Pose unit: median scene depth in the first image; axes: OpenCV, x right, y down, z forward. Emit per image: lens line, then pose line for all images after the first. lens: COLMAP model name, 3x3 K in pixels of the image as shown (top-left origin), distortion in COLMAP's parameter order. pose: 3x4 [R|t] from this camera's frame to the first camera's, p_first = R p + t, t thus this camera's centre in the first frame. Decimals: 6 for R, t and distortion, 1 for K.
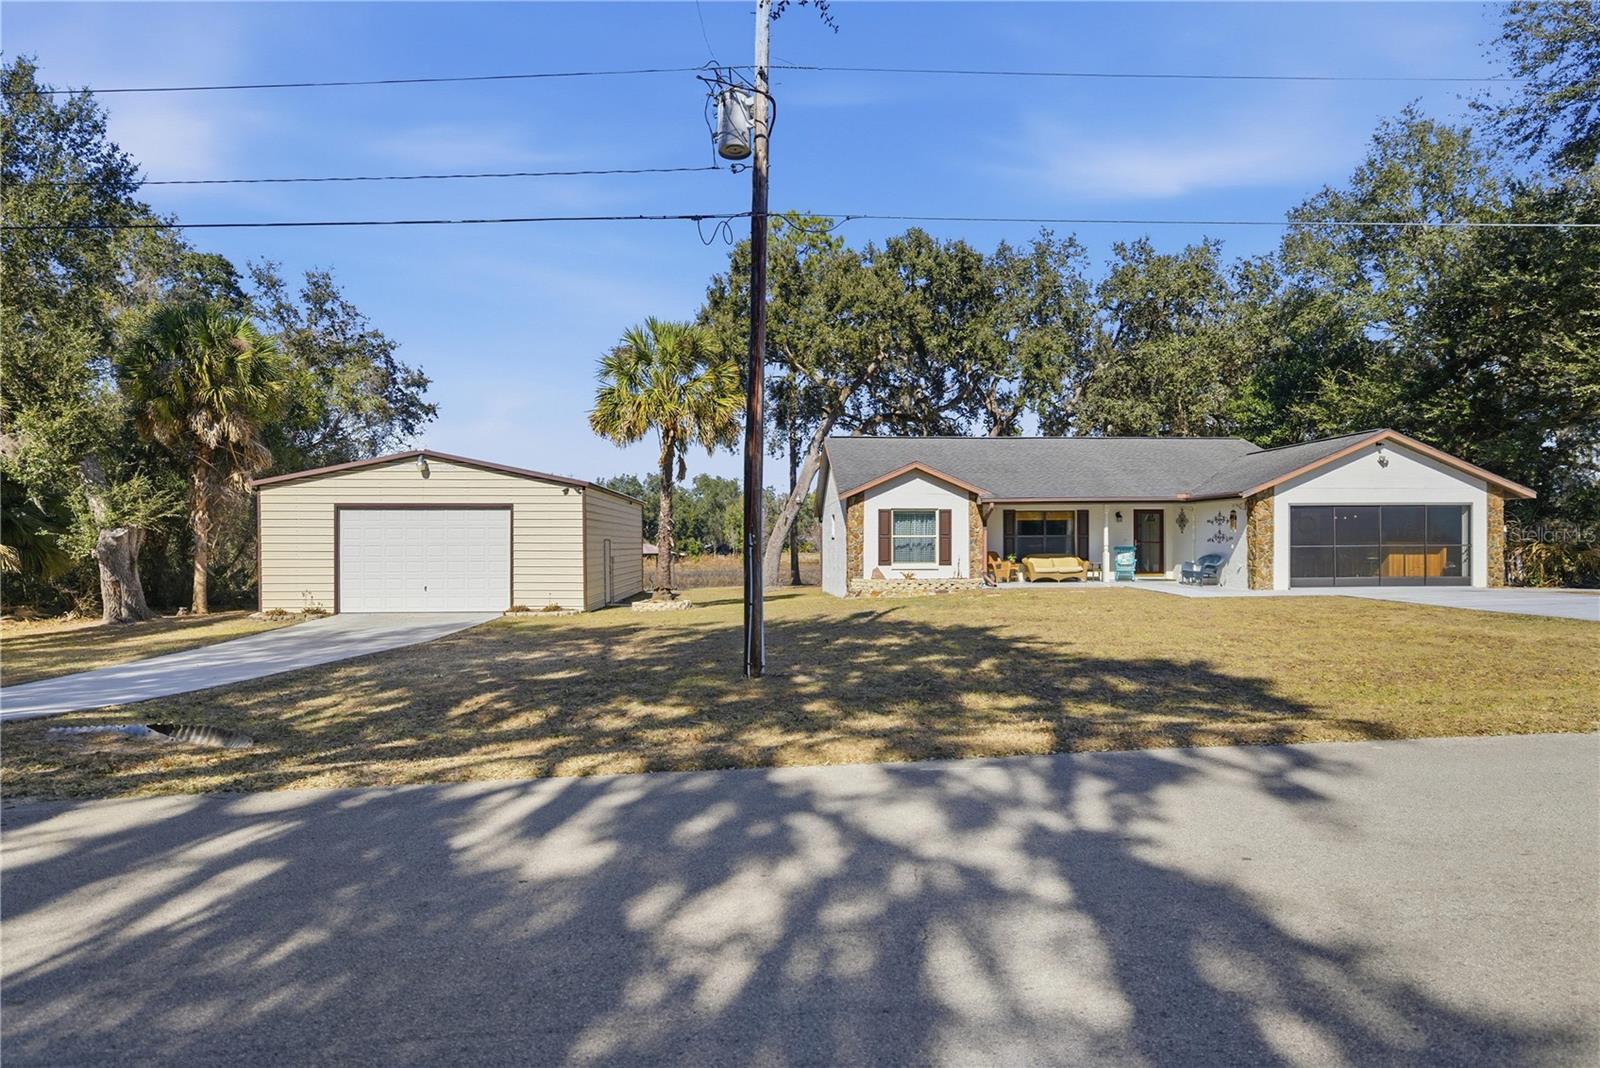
lens RADIAL K [[888.3, 0, 798.2], [0, 888.3, 546.8], [0, 0, 1]] dist [0.007983, -0.001244]
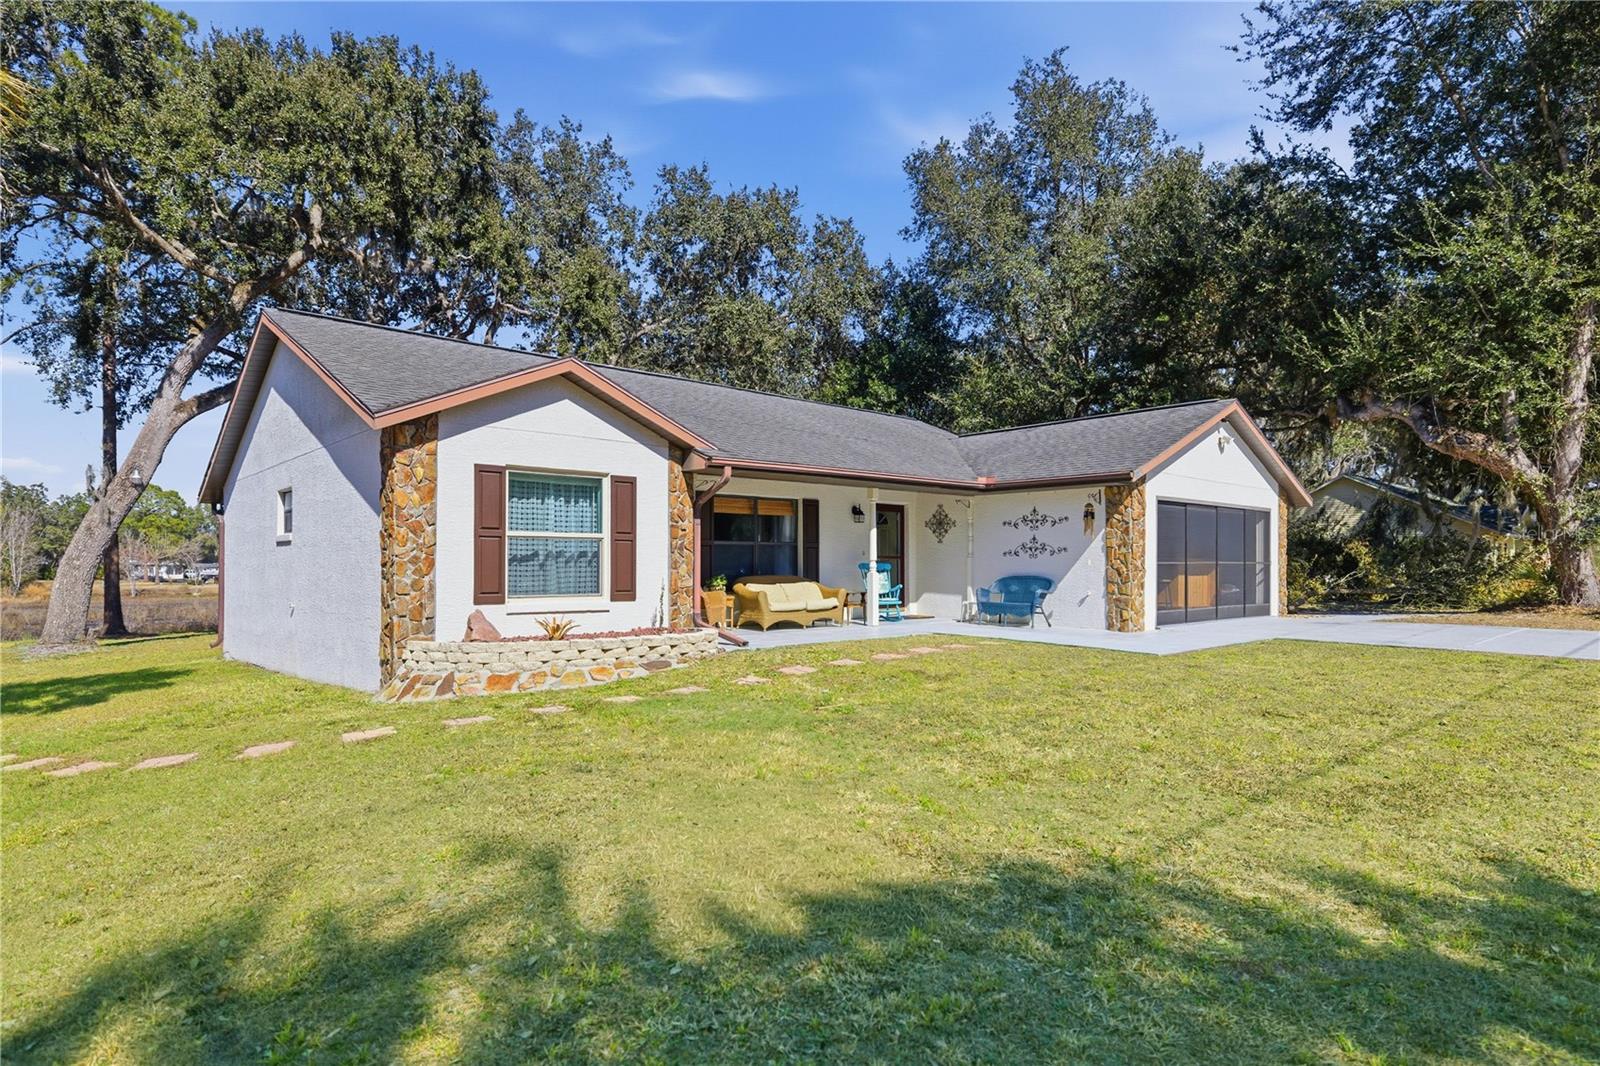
lens RADIAL K [[888.3, 0, 808.3], [0, 888.3, 575.5], [0, 0, 1]] dist [0.007983, -0.001244]
pose [[0.774648, -0.001162, 0.632392, -0.046059], [-0.000177, 0.999998, 0.002054, 0.007014], [-0.632393, -0.001703, 0.774646, 0.593682]]
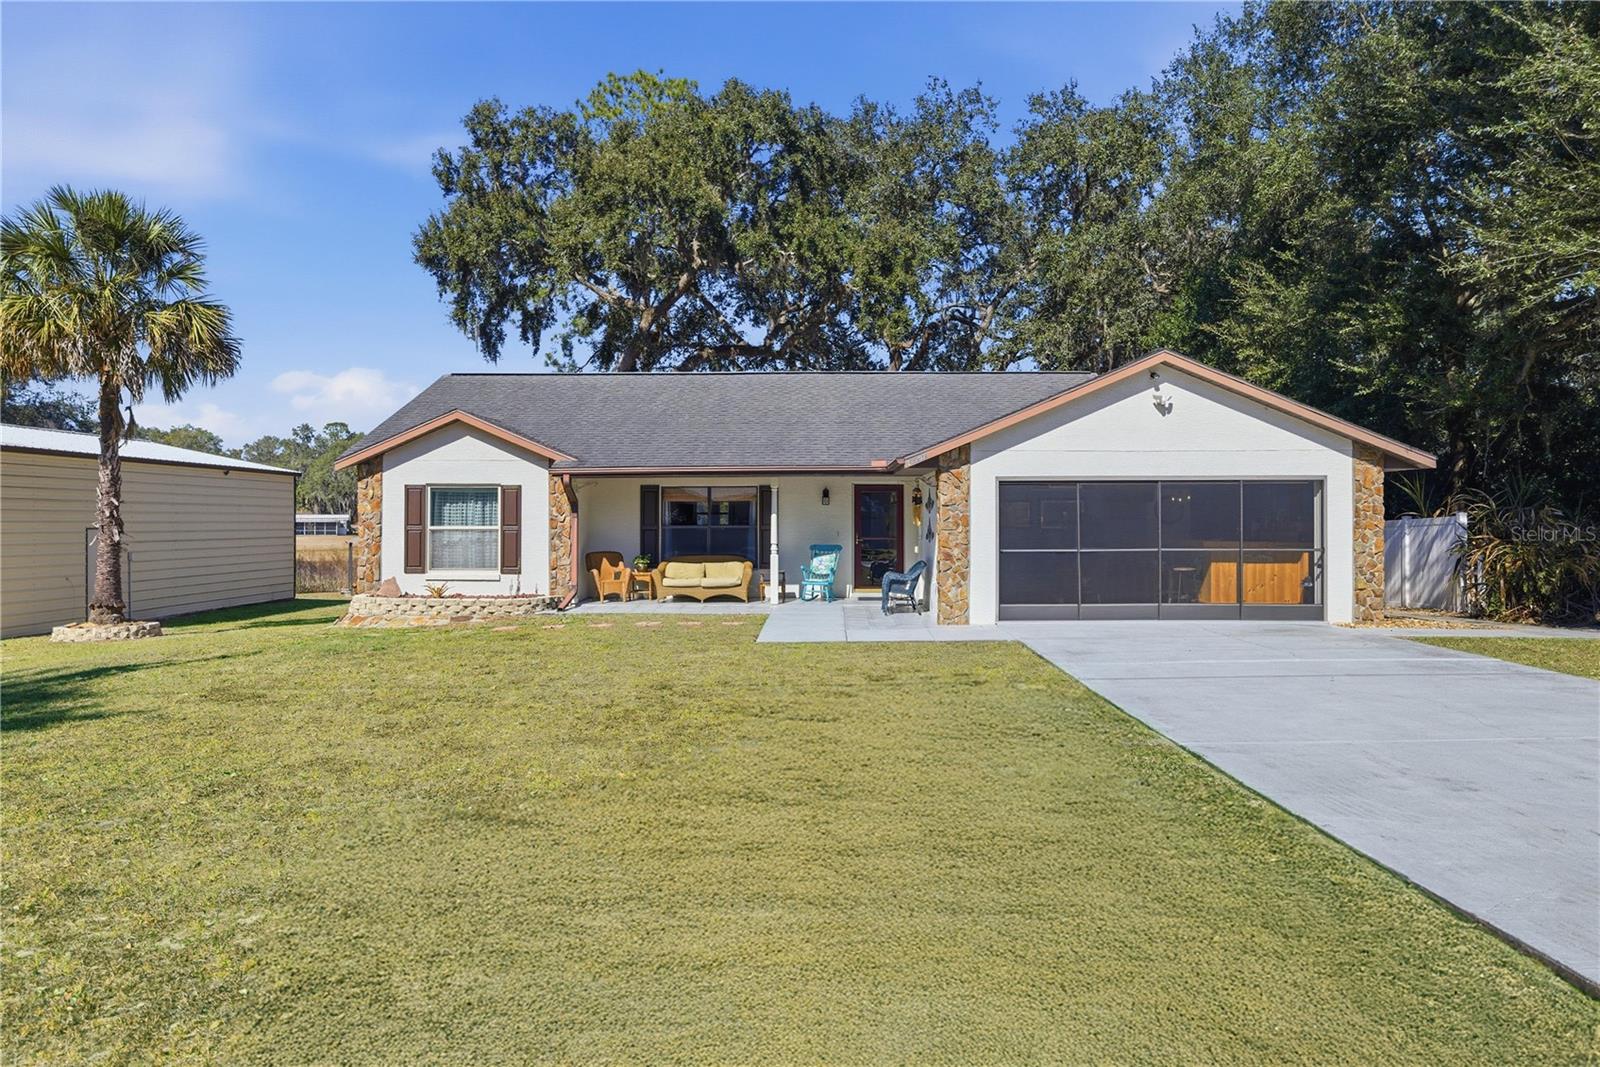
lens RADIAL K [[1095.8, 0, 803.4], [0, 1095.8, 523.4], [0, 0, 1]] dist [0.003262, 0.003064]
pose [[0.996912, 0.004029, -0.078426, 0.432493], [-0.003974, 0.999992, 0.000866, -0.016537], [0.078429, -0.000551, 0.996920, 0.244196]]
